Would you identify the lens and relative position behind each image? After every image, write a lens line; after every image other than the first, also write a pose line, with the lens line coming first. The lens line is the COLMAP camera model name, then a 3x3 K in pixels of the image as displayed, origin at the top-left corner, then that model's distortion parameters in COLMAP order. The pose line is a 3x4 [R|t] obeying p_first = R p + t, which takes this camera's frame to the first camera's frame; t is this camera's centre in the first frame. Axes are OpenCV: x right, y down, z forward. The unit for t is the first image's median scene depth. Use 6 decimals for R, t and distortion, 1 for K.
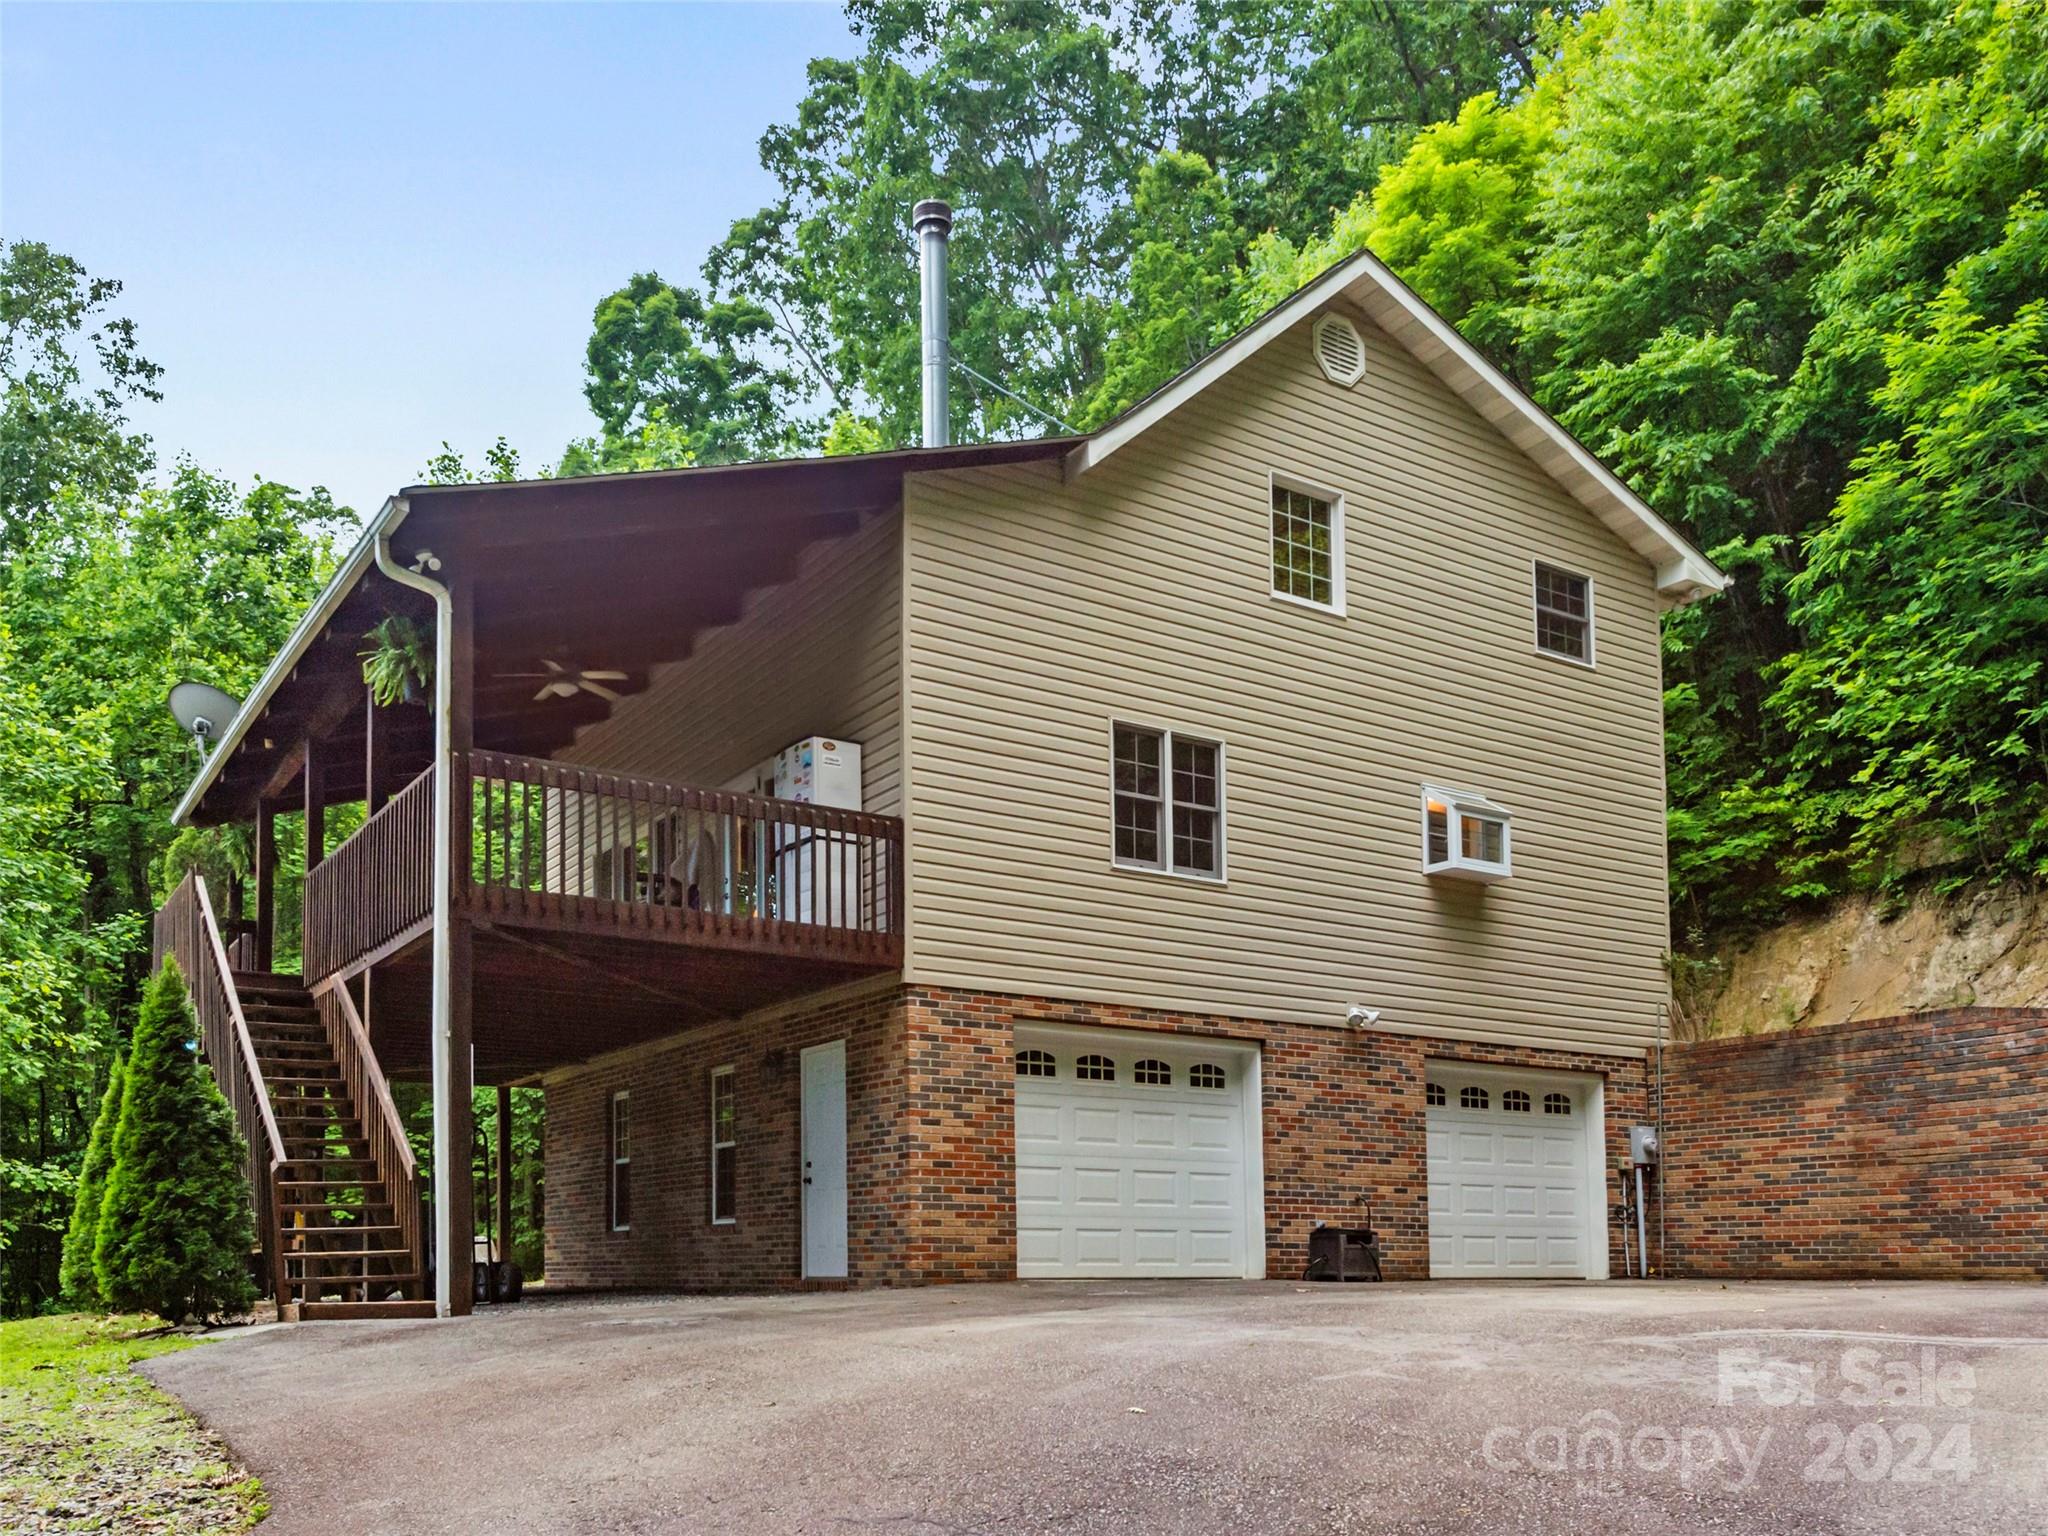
lens RADIAL K [[1694.3, 0, 1024.0], [0, 1694.3, 768.0], [0, 0, 1]] dist [0.010776, 0.001866]
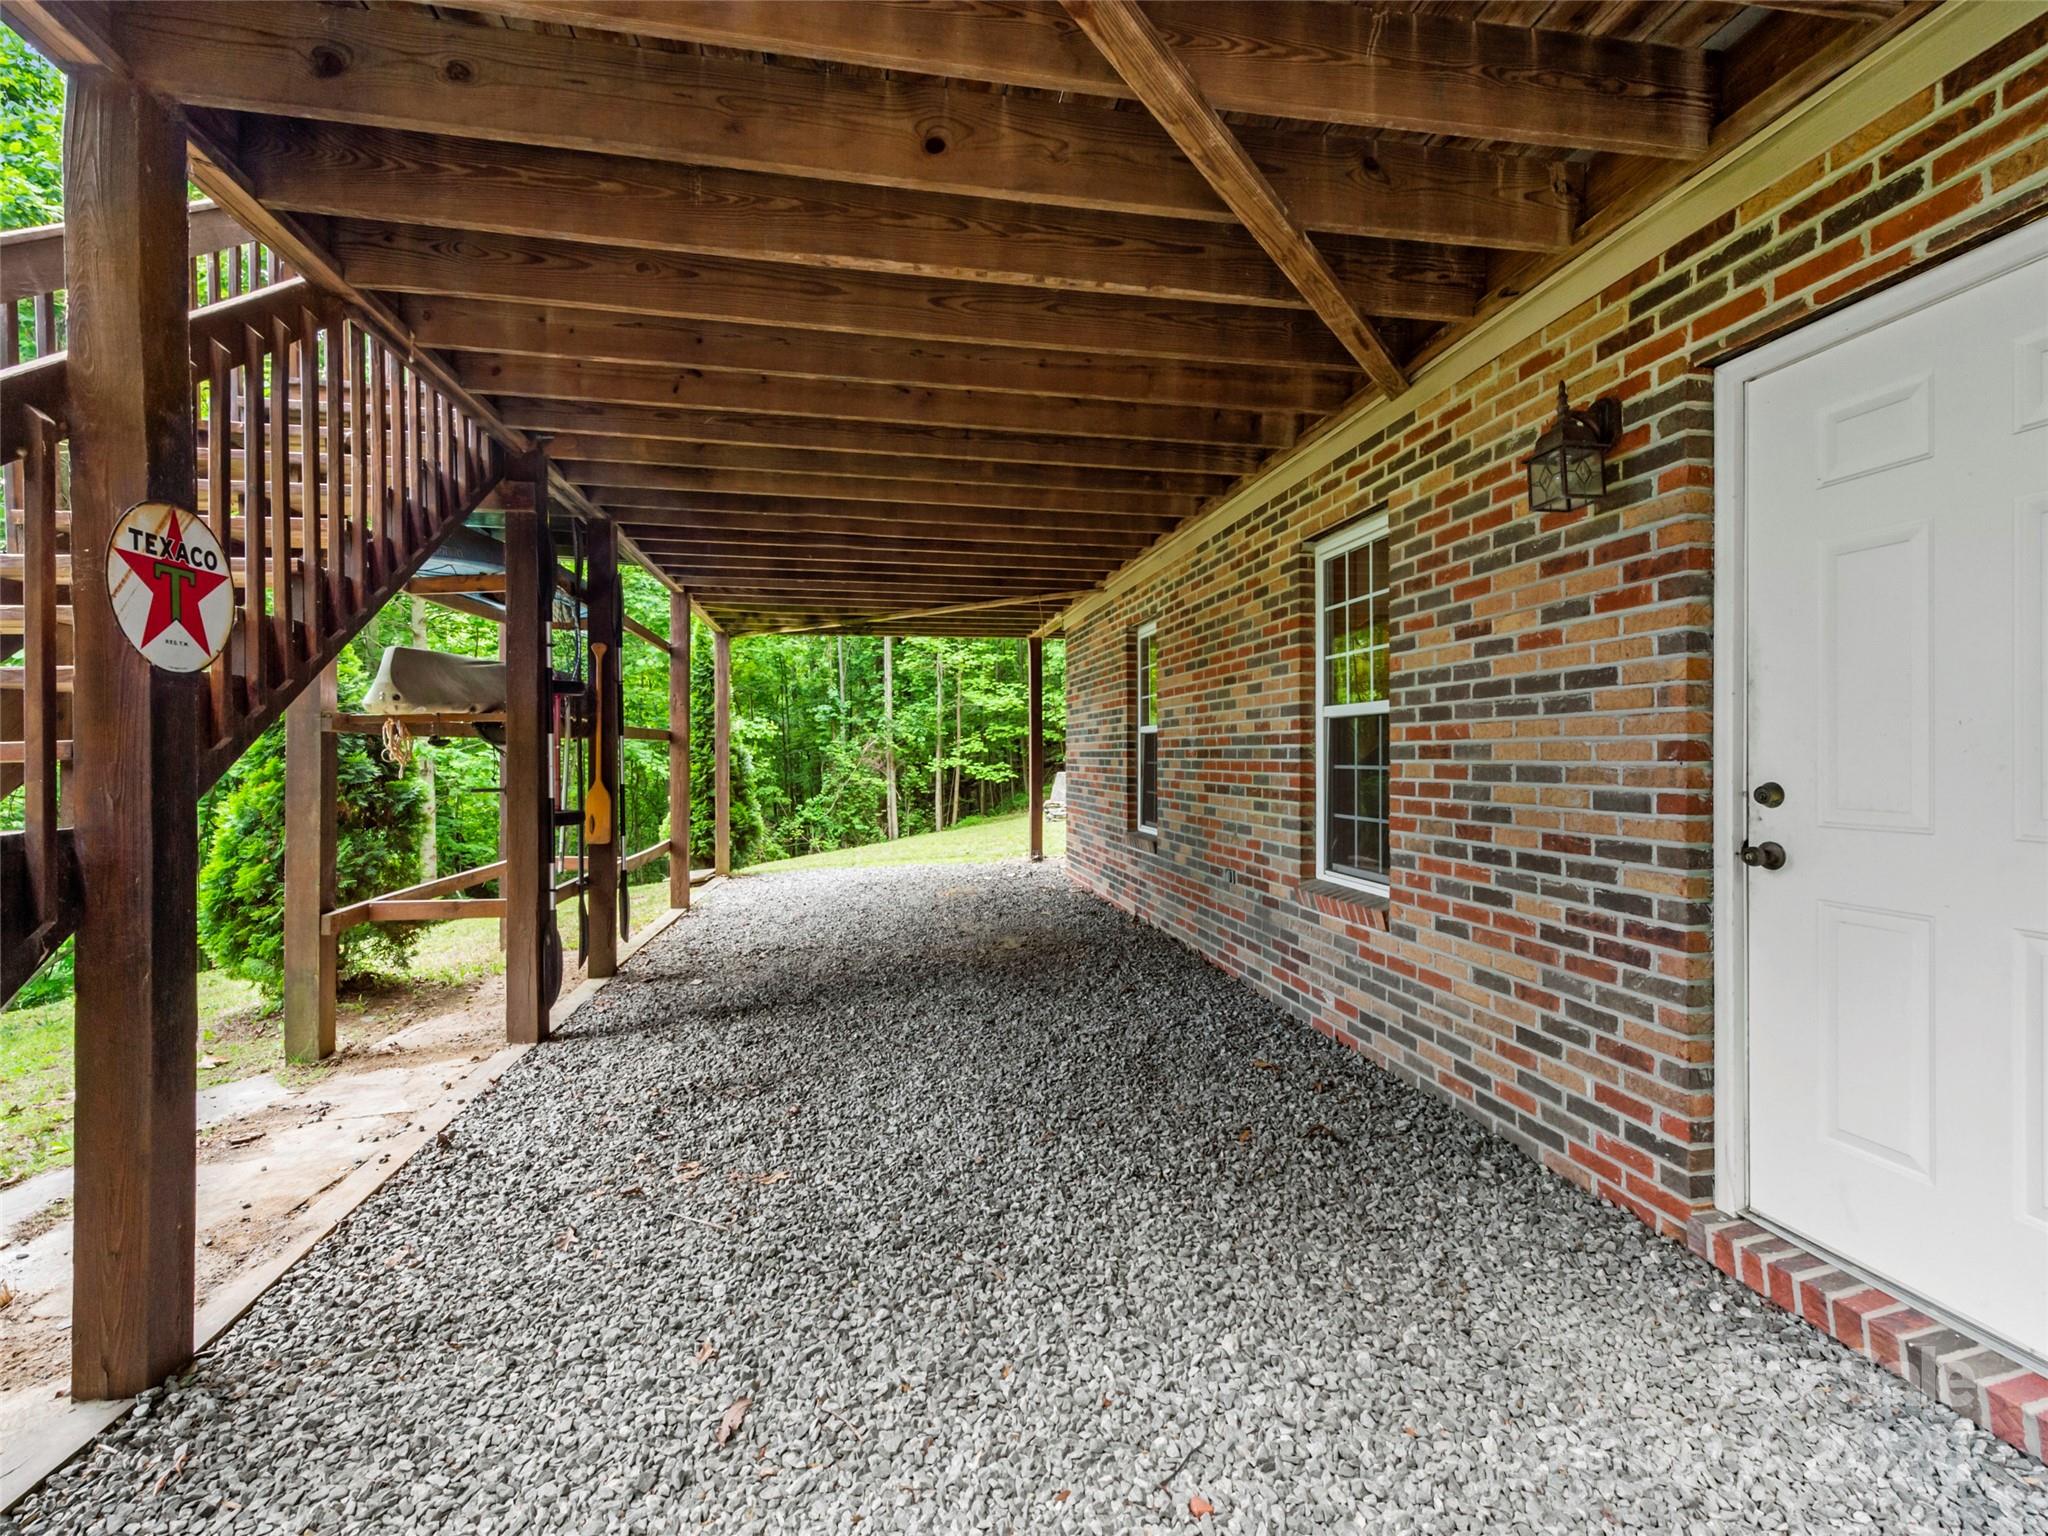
lens RADIAL K [[903.7, 0, 1019.1], [0, 903.7, 756.2], [0, 0, 1]] dist [0.017864, -0.006610]
pose [[0.911161, 0.055620, -0.408278, -0.157716], [0.054806, 0.965685, 0.253868, 0.169578], [0.408389, -0.253691, 0.876846, 0.756549]]
